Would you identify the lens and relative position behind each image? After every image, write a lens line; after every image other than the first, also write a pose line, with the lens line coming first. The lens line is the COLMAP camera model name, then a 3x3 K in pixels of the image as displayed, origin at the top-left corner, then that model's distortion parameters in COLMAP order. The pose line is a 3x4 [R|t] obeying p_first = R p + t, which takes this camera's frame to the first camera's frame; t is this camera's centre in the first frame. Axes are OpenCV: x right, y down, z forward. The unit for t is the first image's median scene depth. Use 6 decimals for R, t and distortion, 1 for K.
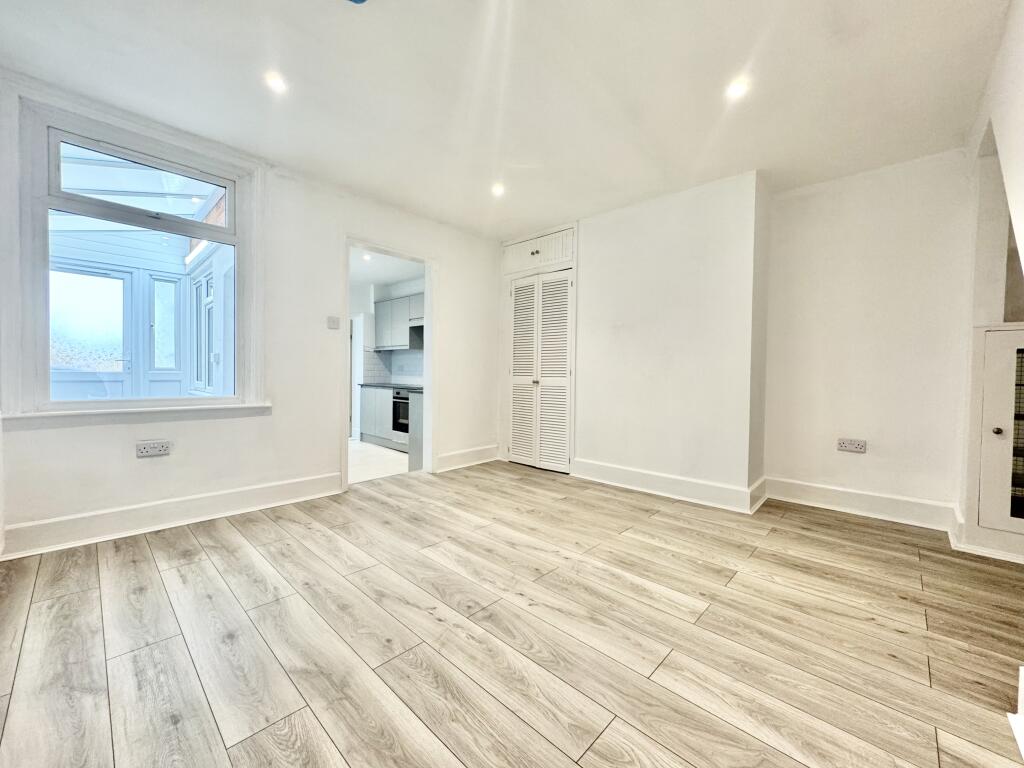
lens RADIAL K [[410.0, 0, 514.7], [0, 410.0, 386.1], [0, 0, 1]] dist [-0.003725, 0.000029]
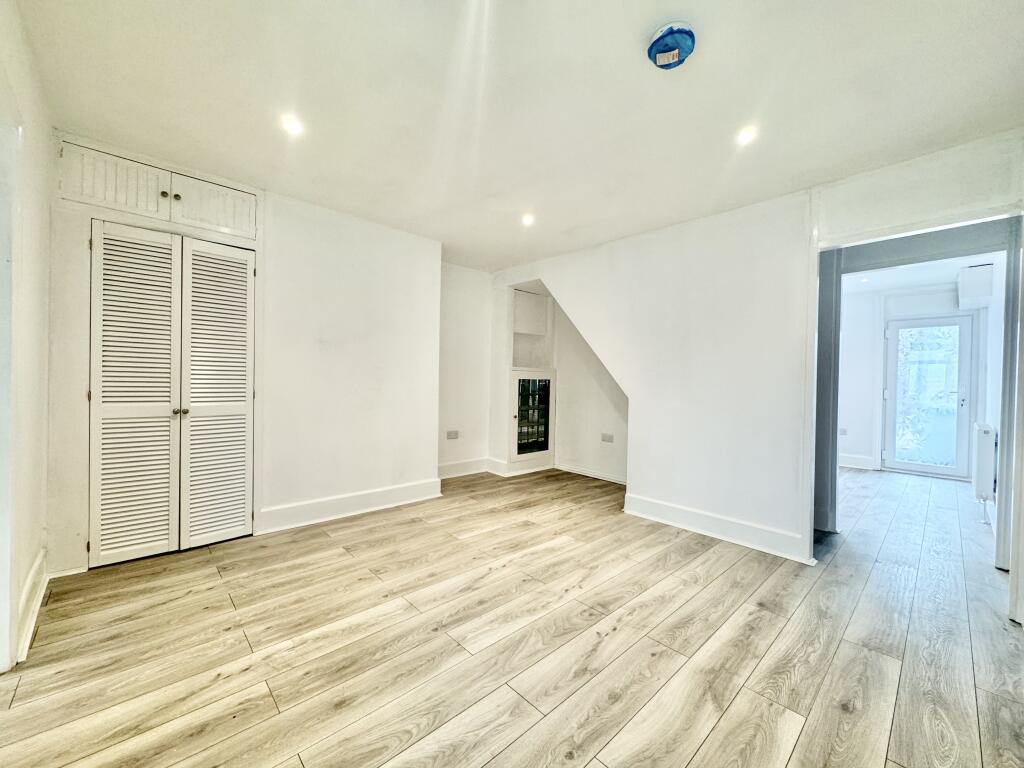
lens RADIAL K [[410.0, 0, 509.5], [0, 410.0, 381.3], [0, 0, 1]] dist [-0.003725, 0.000029]
pose [[0.064735, -0.016737, 0.997762, -0.936877], [0.009216, 0.999827, 0.016174, -0.107251], [-0.997860, 0.008148, 0.064879, 0.844021]]
